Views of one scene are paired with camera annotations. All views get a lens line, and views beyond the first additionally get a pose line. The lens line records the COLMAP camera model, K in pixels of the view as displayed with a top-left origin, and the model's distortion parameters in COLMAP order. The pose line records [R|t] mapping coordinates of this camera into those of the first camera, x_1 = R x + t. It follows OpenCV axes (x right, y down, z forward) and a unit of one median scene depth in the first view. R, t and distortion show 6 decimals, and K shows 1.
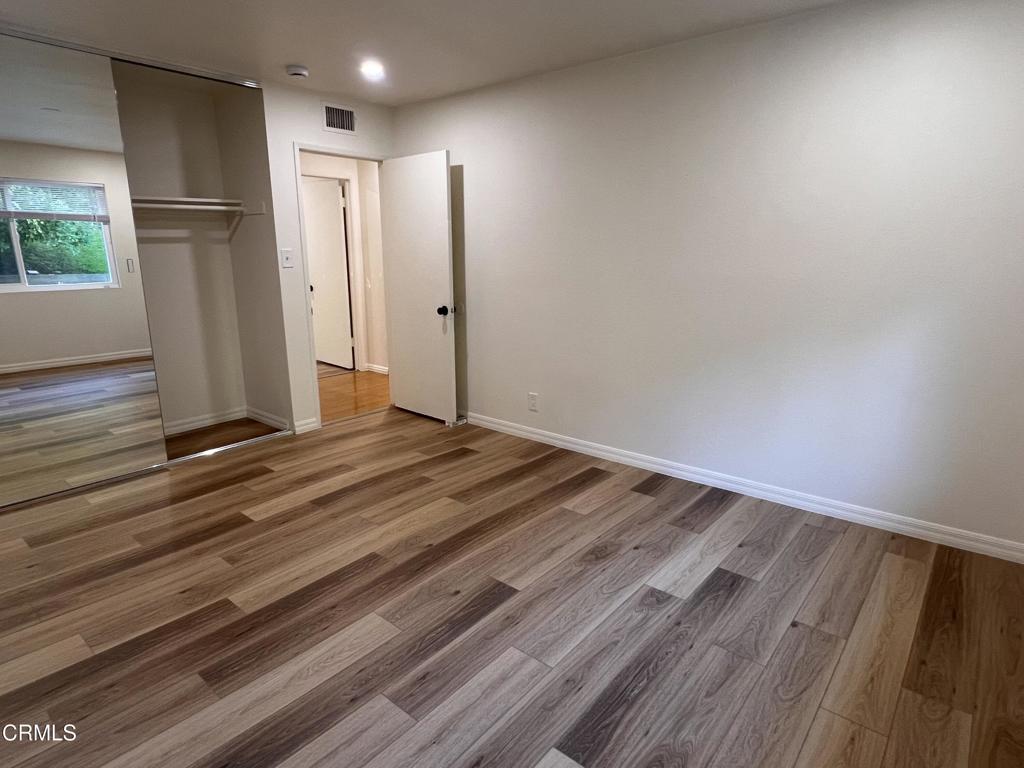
lens RADIAL K [[574.0, 0, 504.6], [0, 574.0, 386.0], [0, 0, 1]] dist [0.000846, 0.001463]
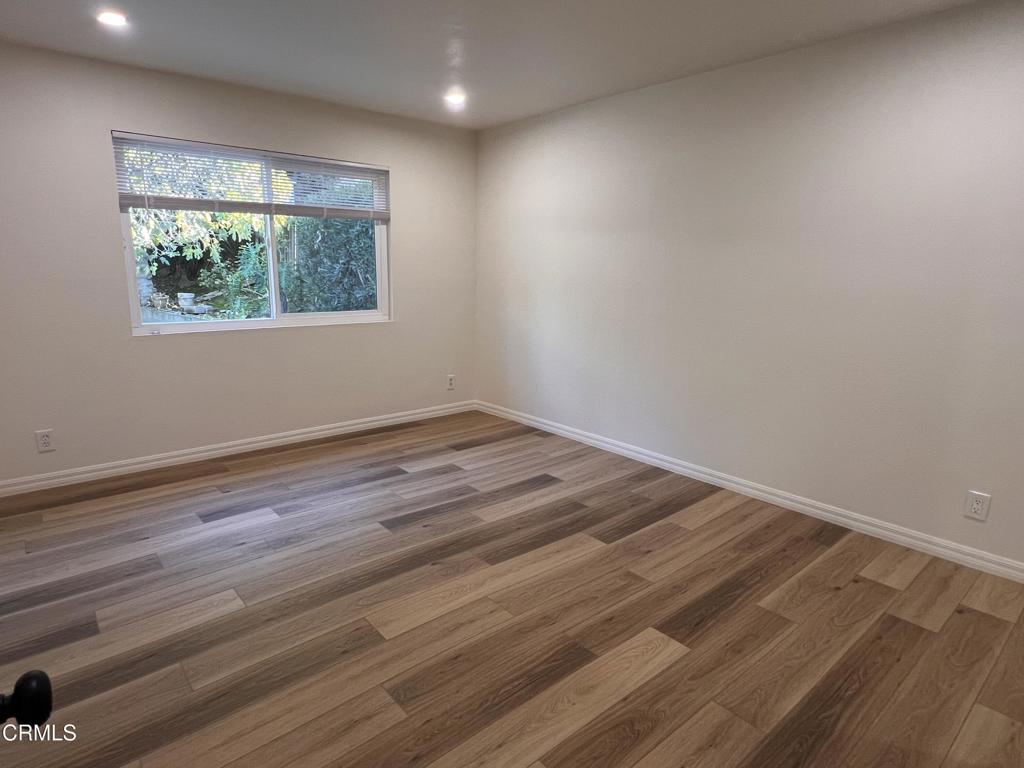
lens RADIAL K [[574.0, 0, 504.6], [0, 574.0, 386.0], [0, 0, 1]] dist [0.000846, 0.001463]
pose [[-0.986309, -0.046481, 0.158219, -0.418761], [0.026740, 0.901675, 0.431586, -0.439648], [-0.162723, 0.429908, -0.888088, 1.856168]]
